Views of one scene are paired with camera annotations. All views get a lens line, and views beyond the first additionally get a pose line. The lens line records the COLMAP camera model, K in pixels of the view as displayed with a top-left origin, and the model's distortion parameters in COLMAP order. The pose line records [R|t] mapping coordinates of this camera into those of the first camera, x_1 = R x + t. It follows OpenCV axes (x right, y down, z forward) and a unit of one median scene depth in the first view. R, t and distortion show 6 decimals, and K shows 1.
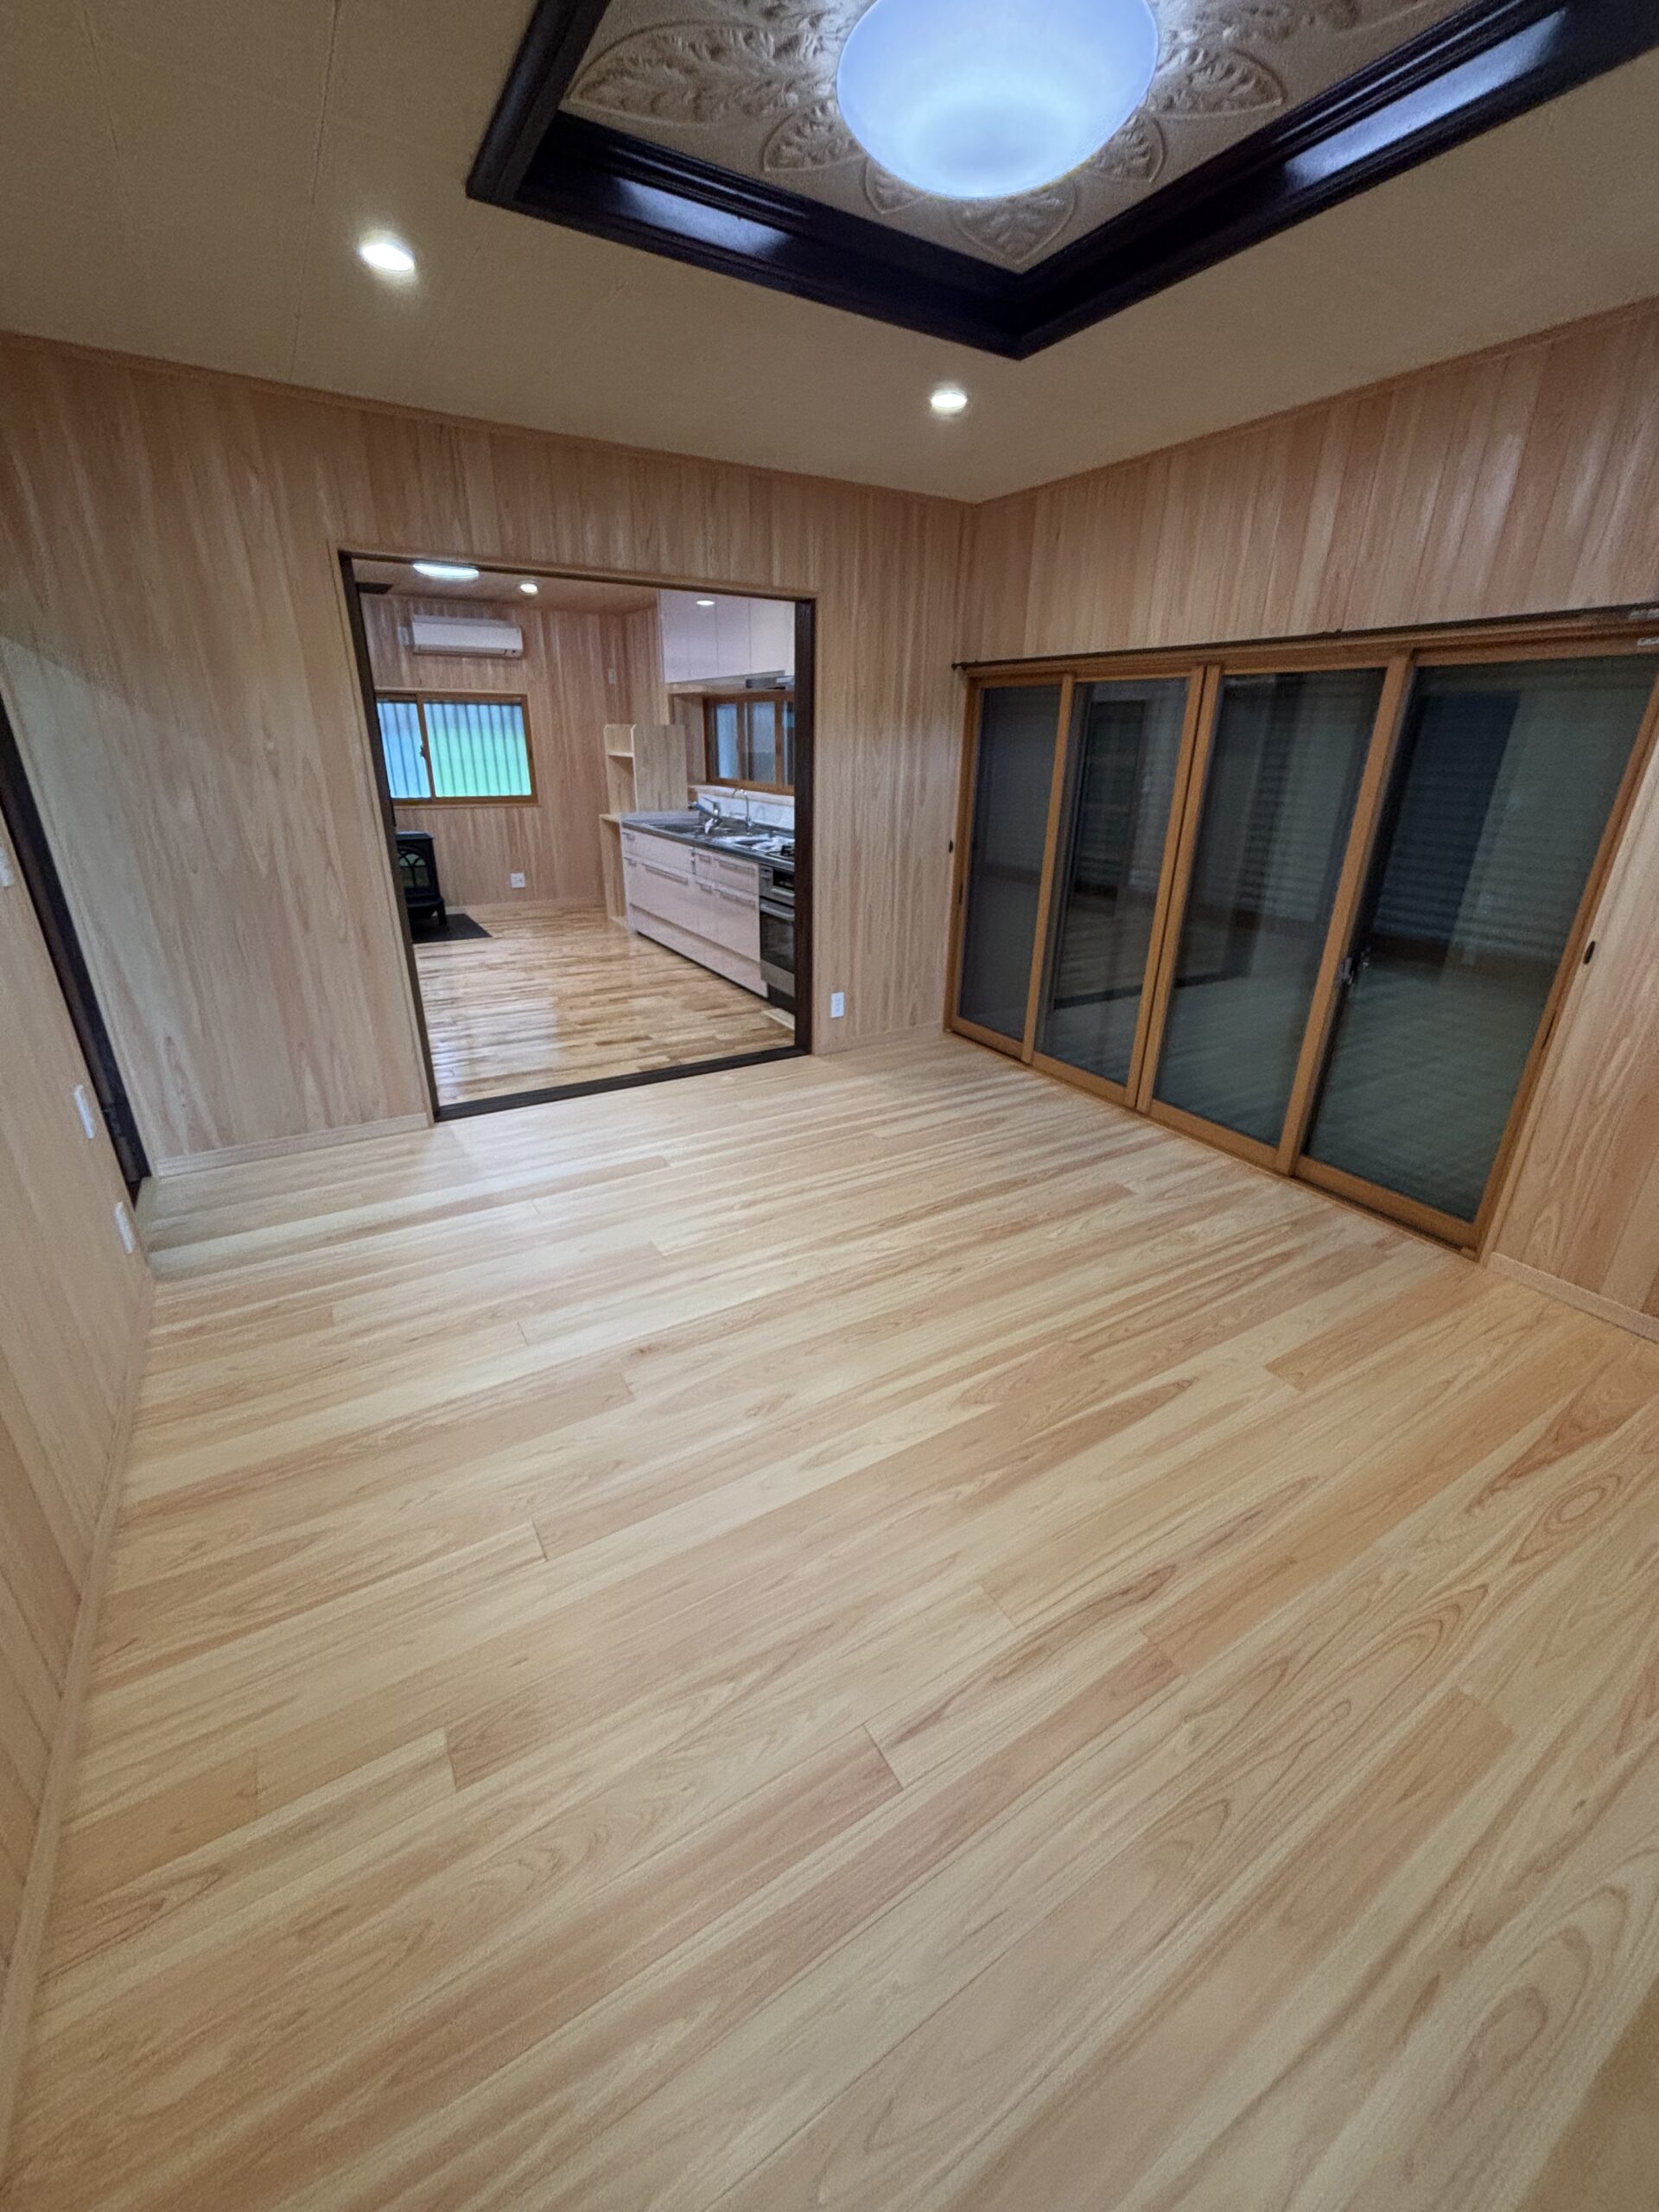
lens RADIAL K [[888.1, 0, 848.3], [0, 888.1, 1110.7], [0, 0, 1]] dist [-0.010770, -0.000590]
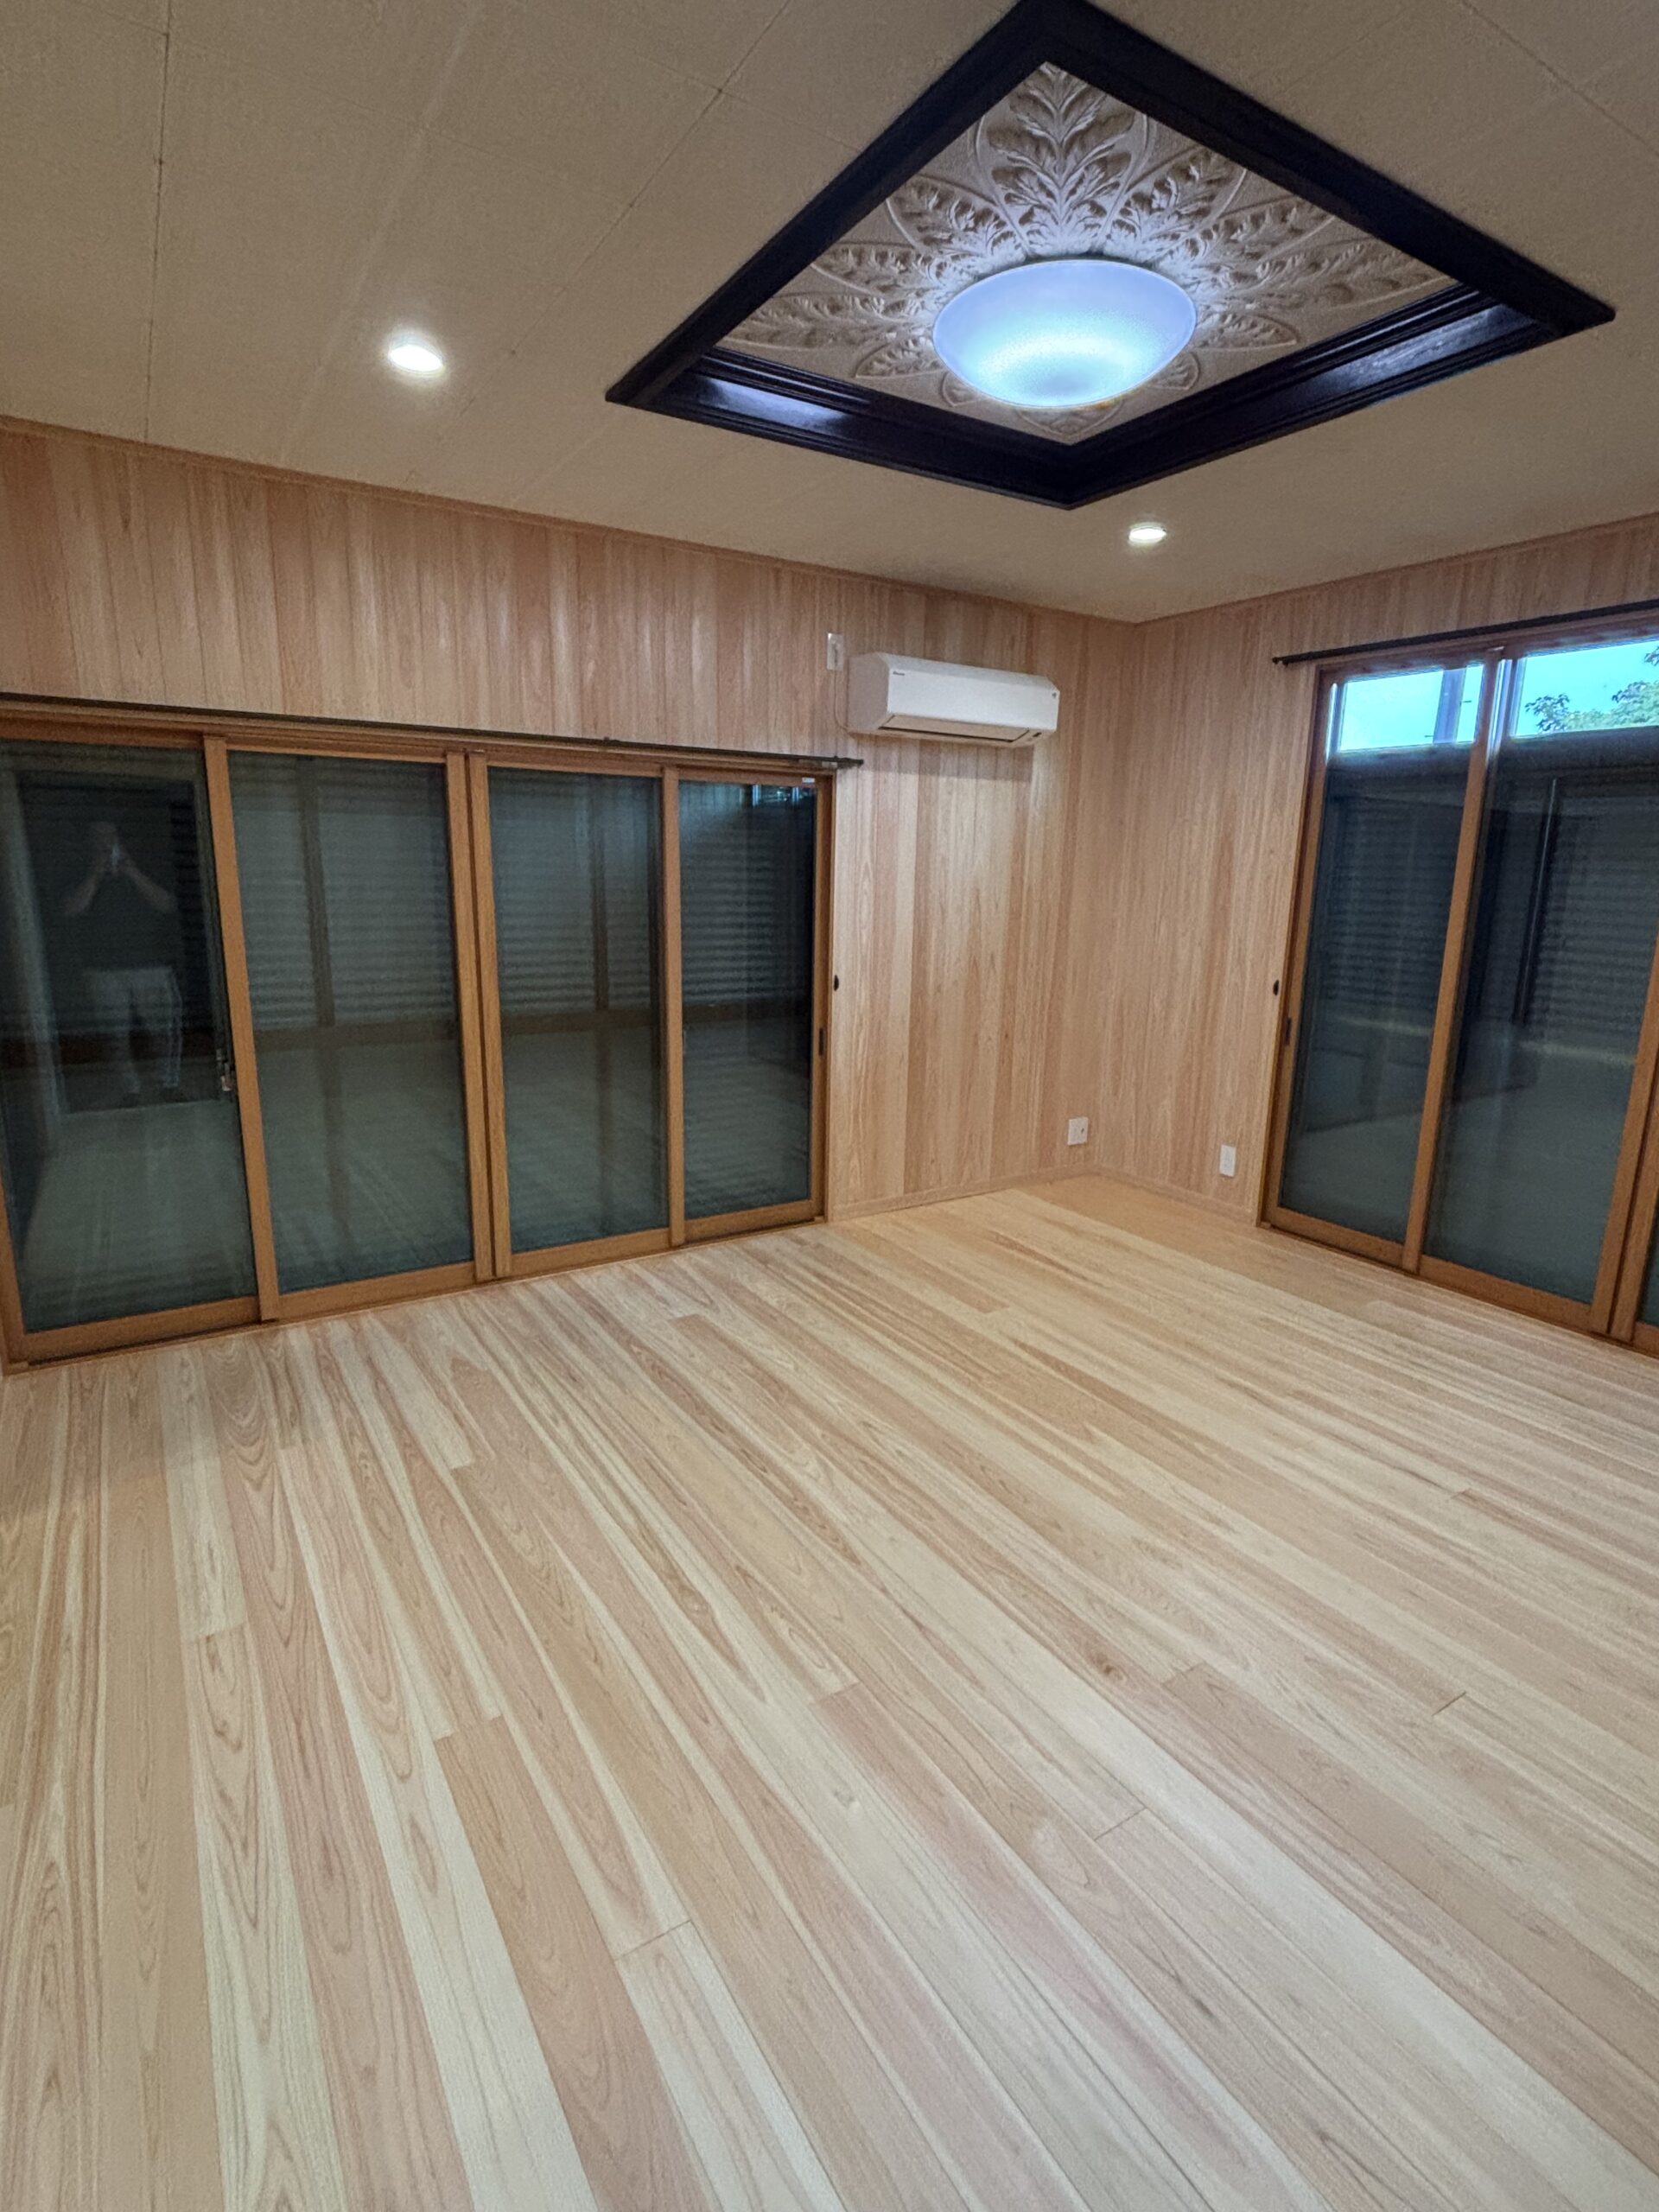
lens RADIAL K [[1081.7, 0, 818.3], [0, 1081.7, 1103.3], [0, 0, 1]] dist [0.003216, -0.000467]
pose [[-0.001604, -0.236136, 0.971719, -0.486888], [0.368289, 0.903280, 0.220112, -0.208054], [-0.929710, 0.358226, 0.085517, 0.491217]]
